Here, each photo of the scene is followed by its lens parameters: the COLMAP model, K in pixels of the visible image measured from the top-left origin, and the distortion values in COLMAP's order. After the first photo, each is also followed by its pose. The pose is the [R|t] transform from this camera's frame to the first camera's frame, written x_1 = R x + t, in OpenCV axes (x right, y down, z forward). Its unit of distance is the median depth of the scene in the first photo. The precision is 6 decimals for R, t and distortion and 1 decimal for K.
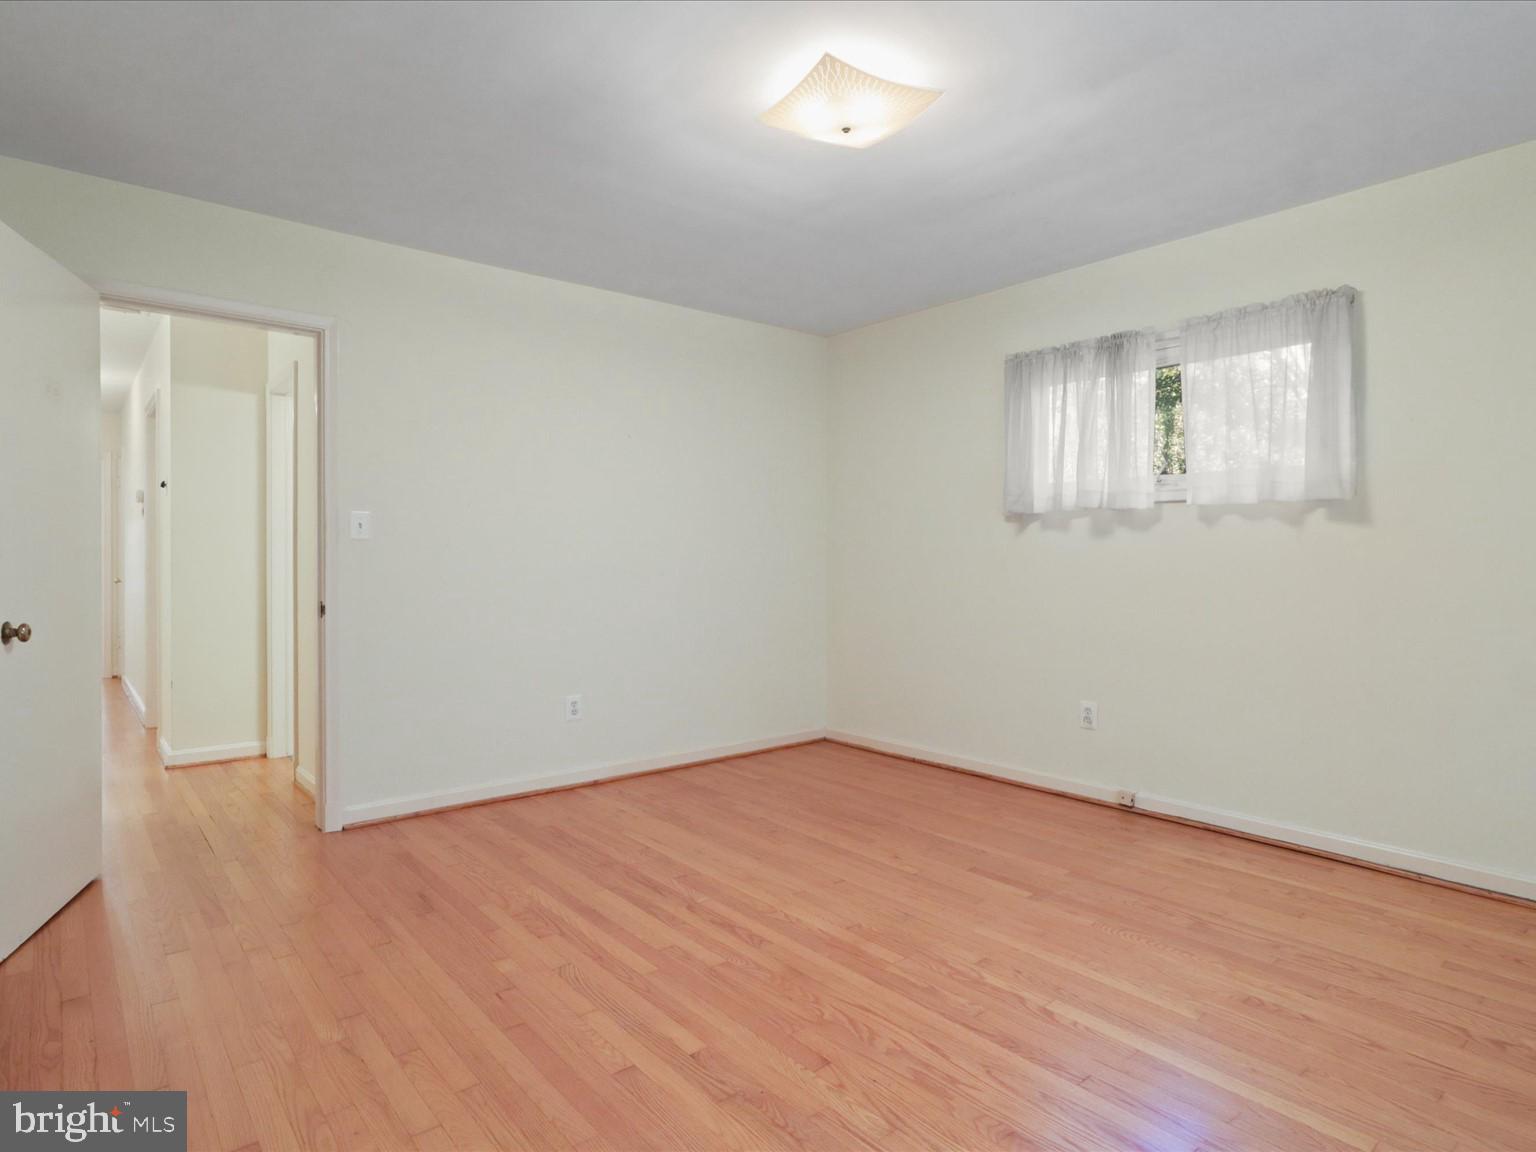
lens RADIAL K [[874.3, 0, 771.6], [0, 874.3, 550.7], [0, 0, 1]] dist [-0.031605, 0.021299]
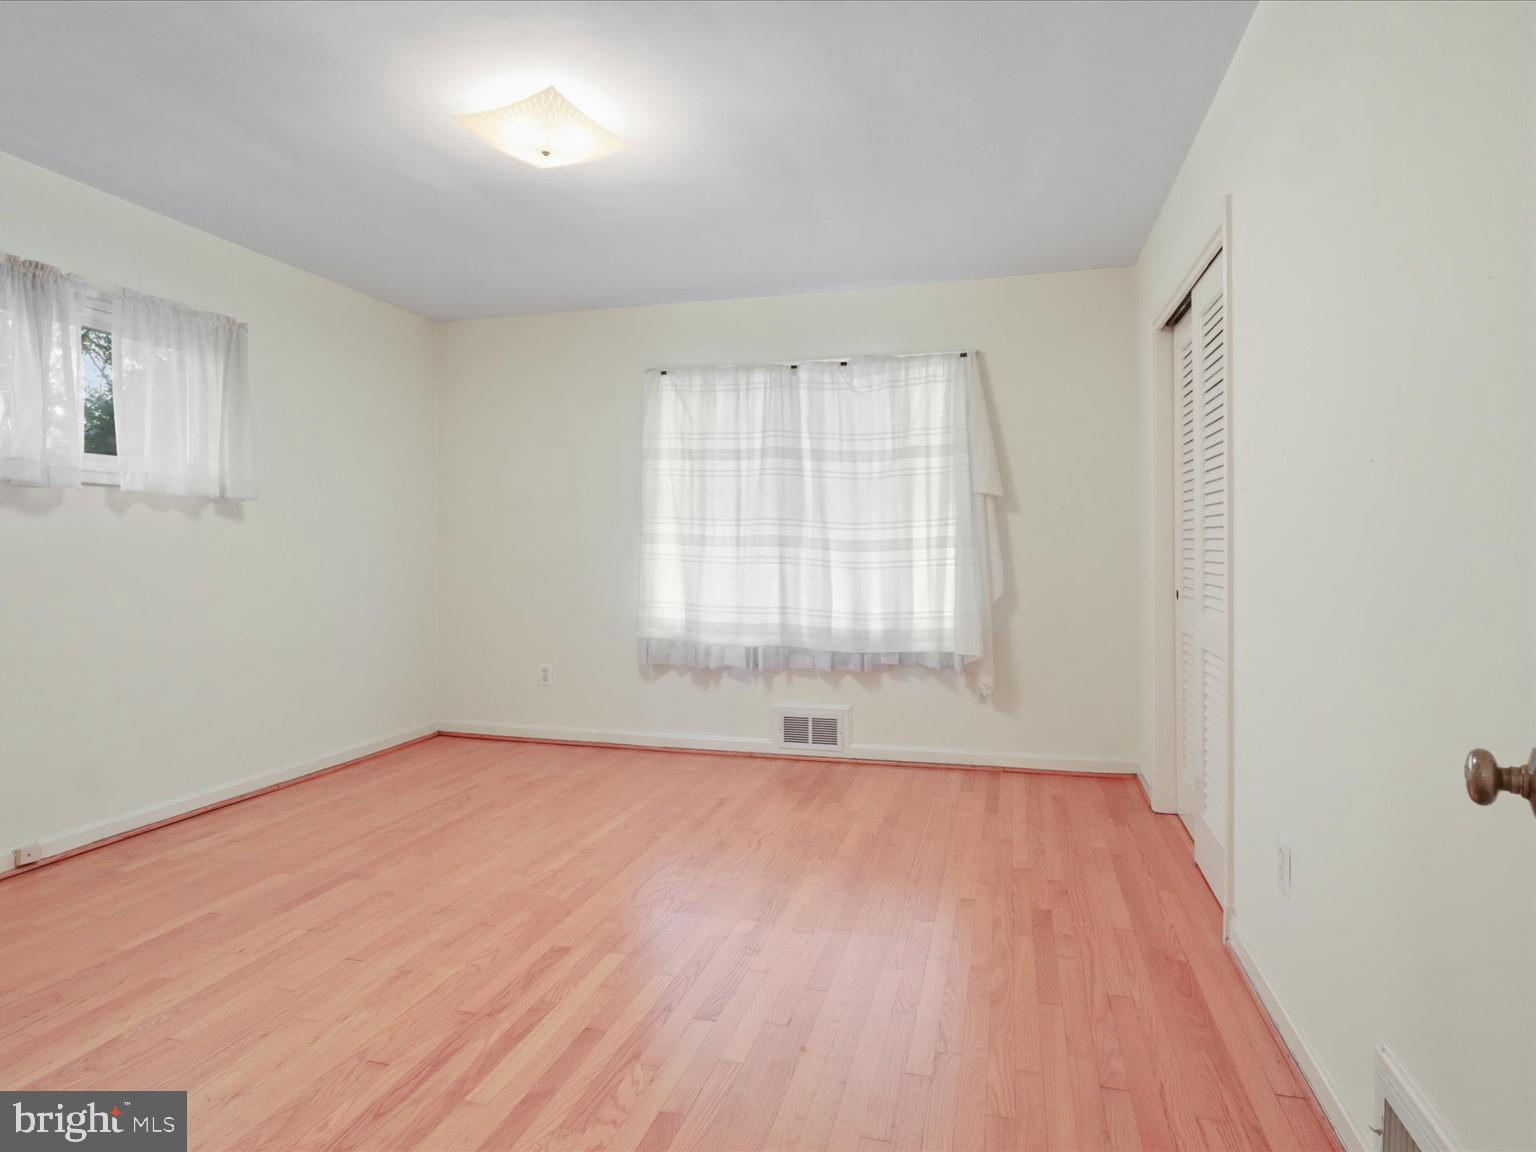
lens RADIAL K [[874.3, 0, 771.6], [0, 874.3, 550.7], [0, 0, 1]] dist [-0.031605, 0.021299]
pose [[-0.564279, -0.010068, 0.825522, -0.743583], [-0.004535, 0.999948, 0.009095, -0.001318], [-0.825571, 0.001389, -0.564296, 1.071165]]
